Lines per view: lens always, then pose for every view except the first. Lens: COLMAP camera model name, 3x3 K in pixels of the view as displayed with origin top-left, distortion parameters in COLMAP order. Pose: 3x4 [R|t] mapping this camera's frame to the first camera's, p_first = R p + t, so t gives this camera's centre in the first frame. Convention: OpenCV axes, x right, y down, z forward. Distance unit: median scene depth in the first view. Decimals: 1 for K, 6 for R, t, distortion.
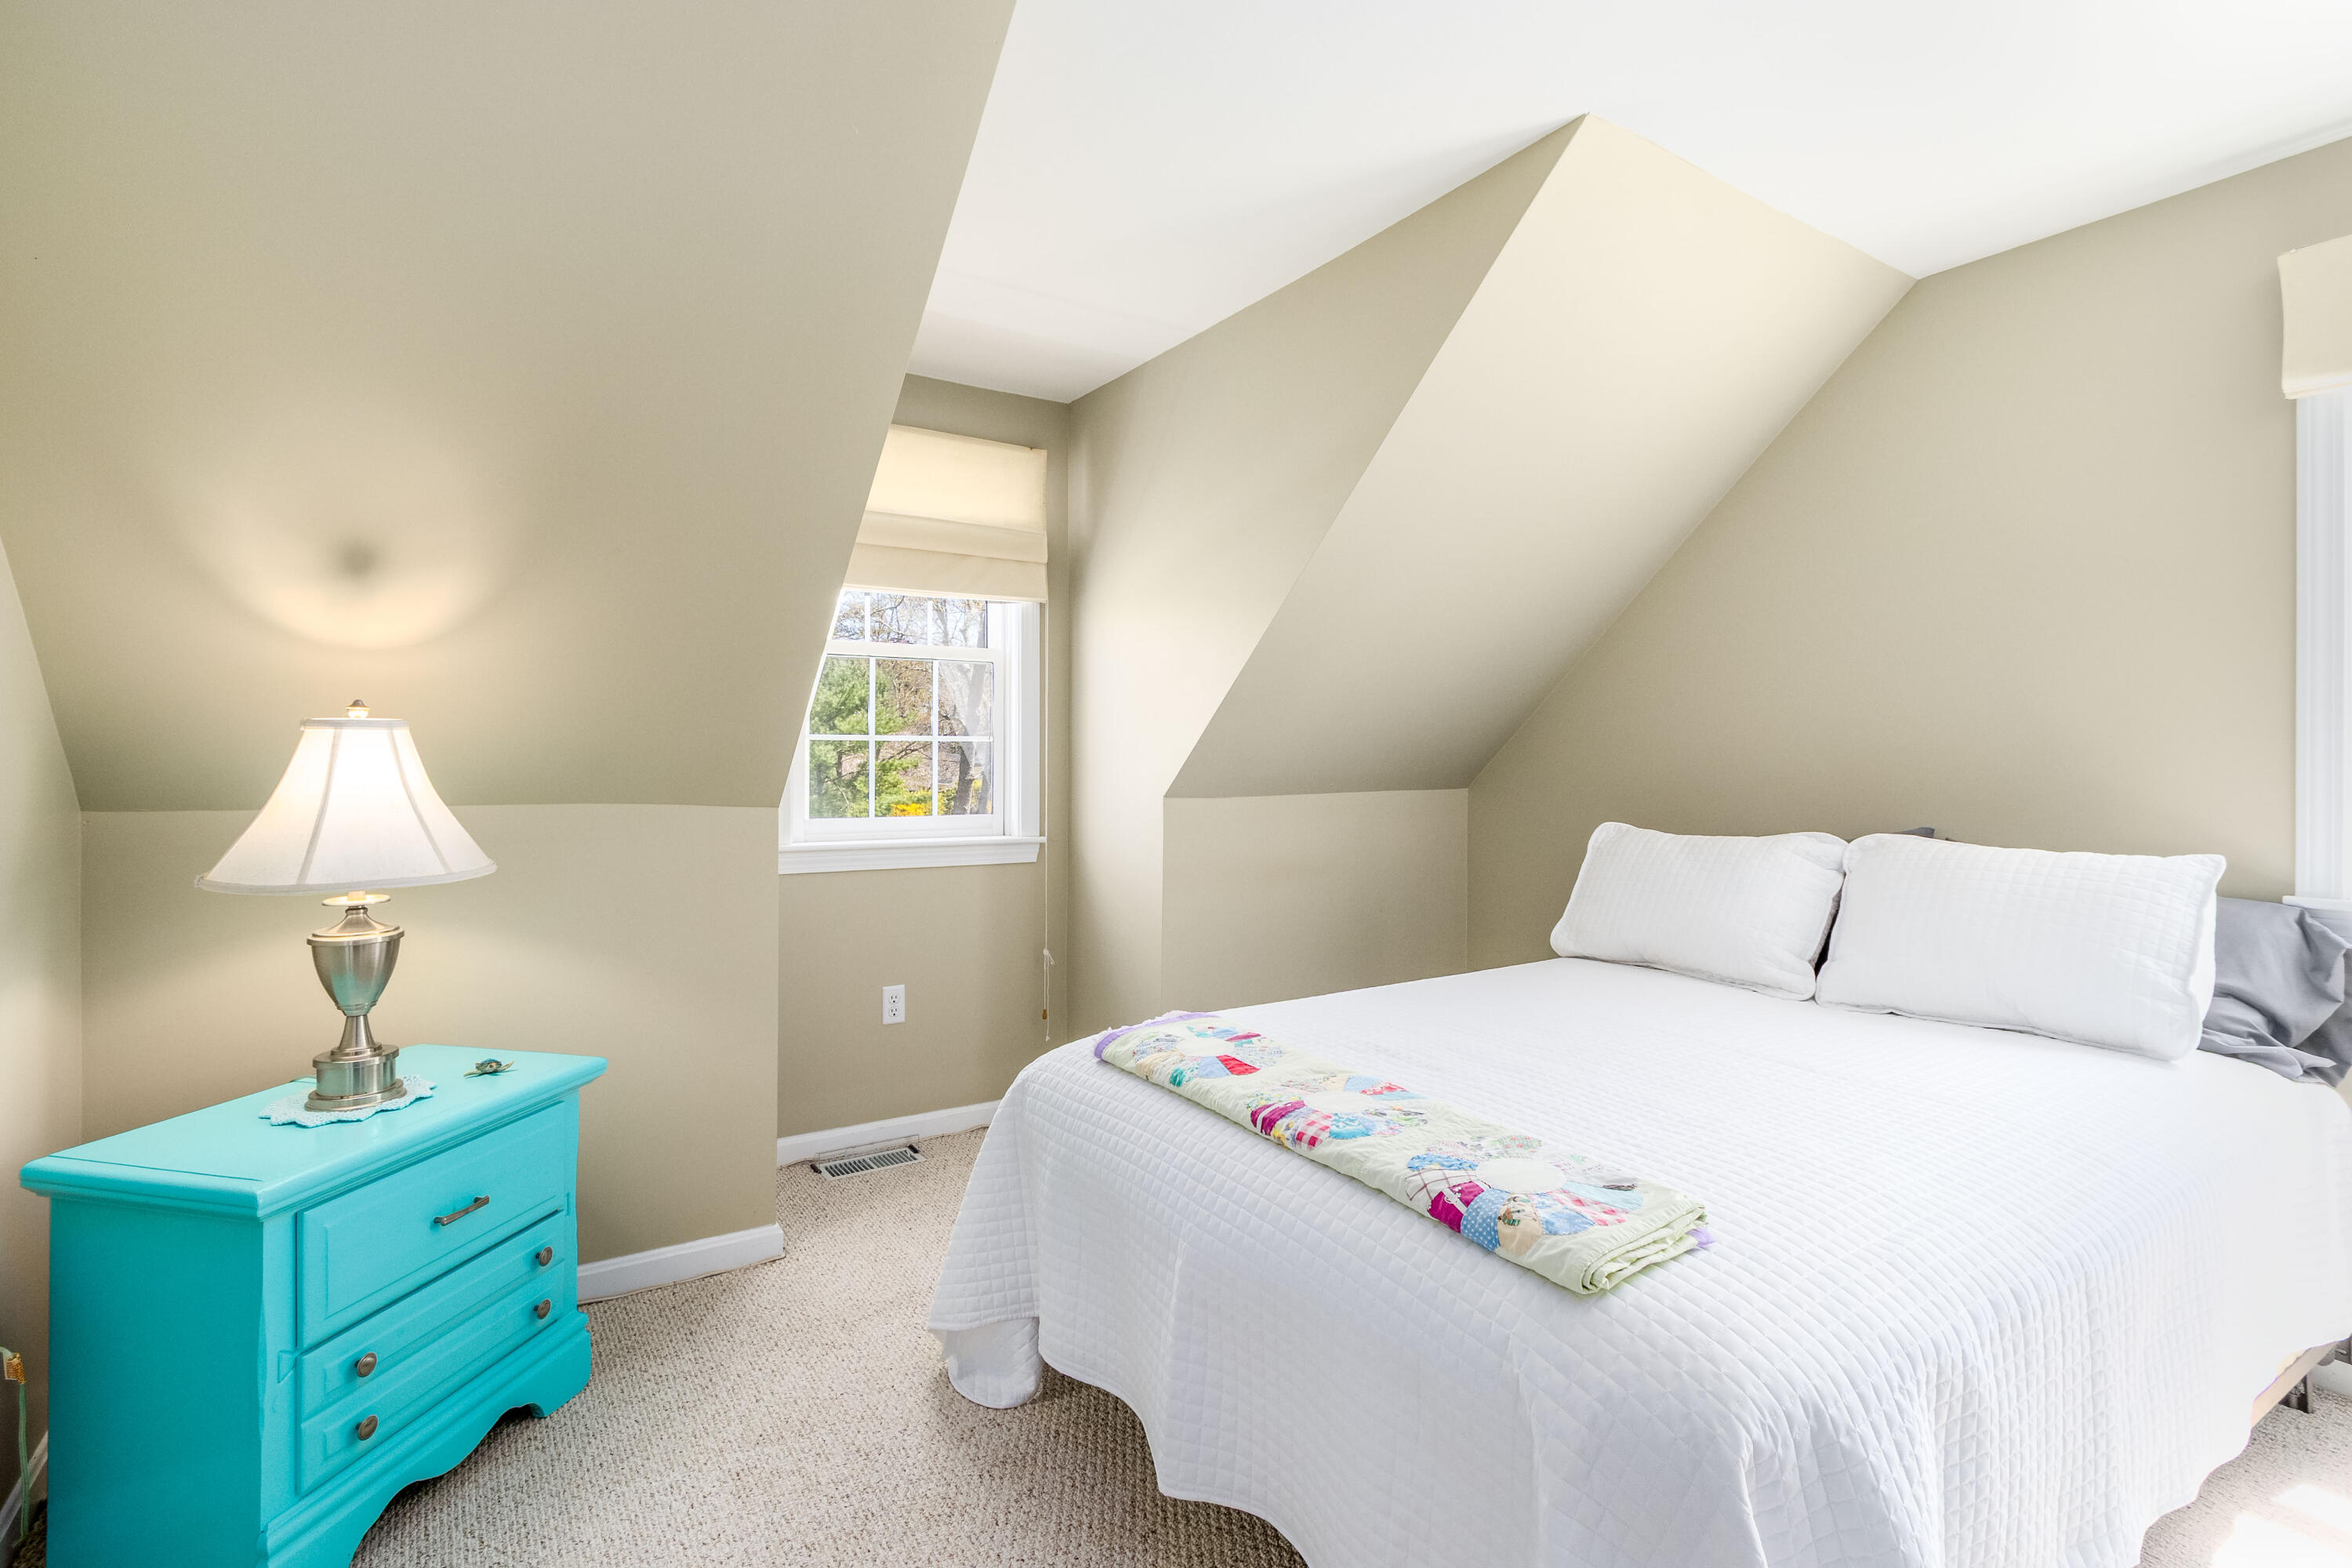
lens RADIAL K [[1113.8, 0, 1142.4], [0, 1113.8, 760.9], [0, 0, 1]] dist [0.003044, -0.000234]
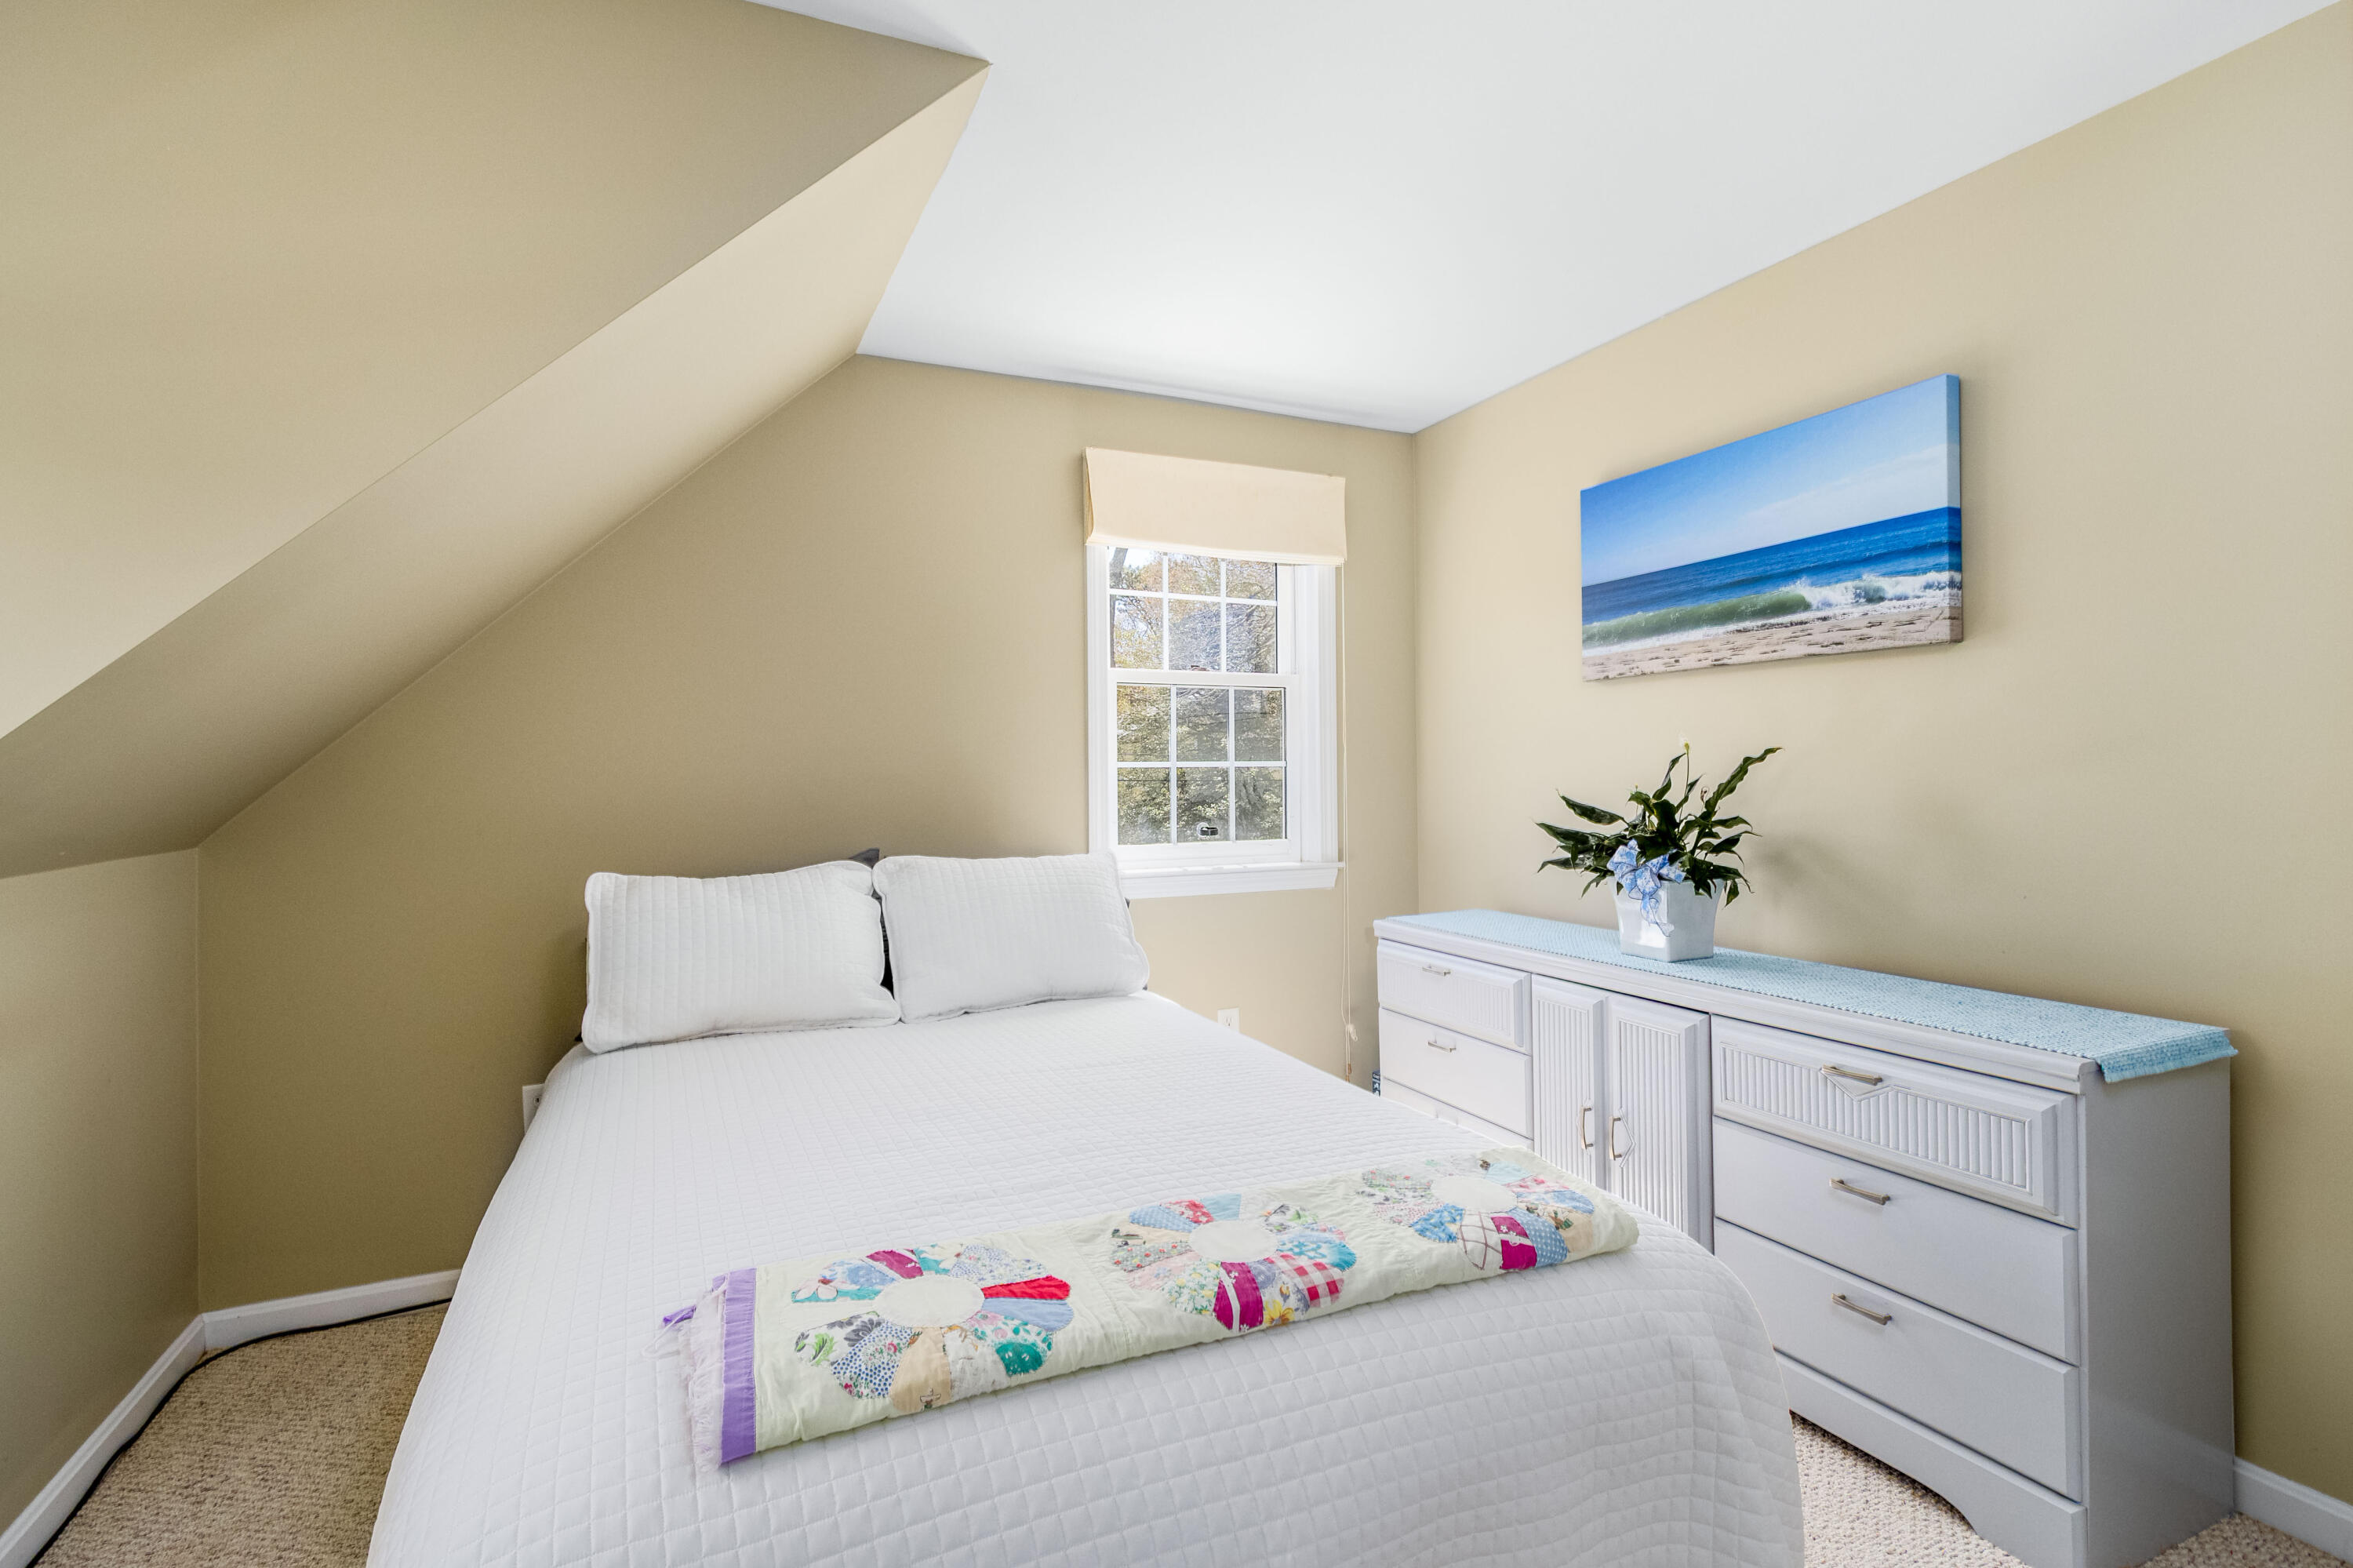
lens RADIAL K [[1114.3, 0, 1142.9], [0, 1114.3, 760.9], [0, 0, 1]] dist [0.003044, -0.000234]
pose [[0.147265, 0.005466, 0.989082, -0.600723], [0.022490, 0.999708, -0.008873, -0.018579], [-0.988841, 0.023551, 0.147099, 0.956589]]
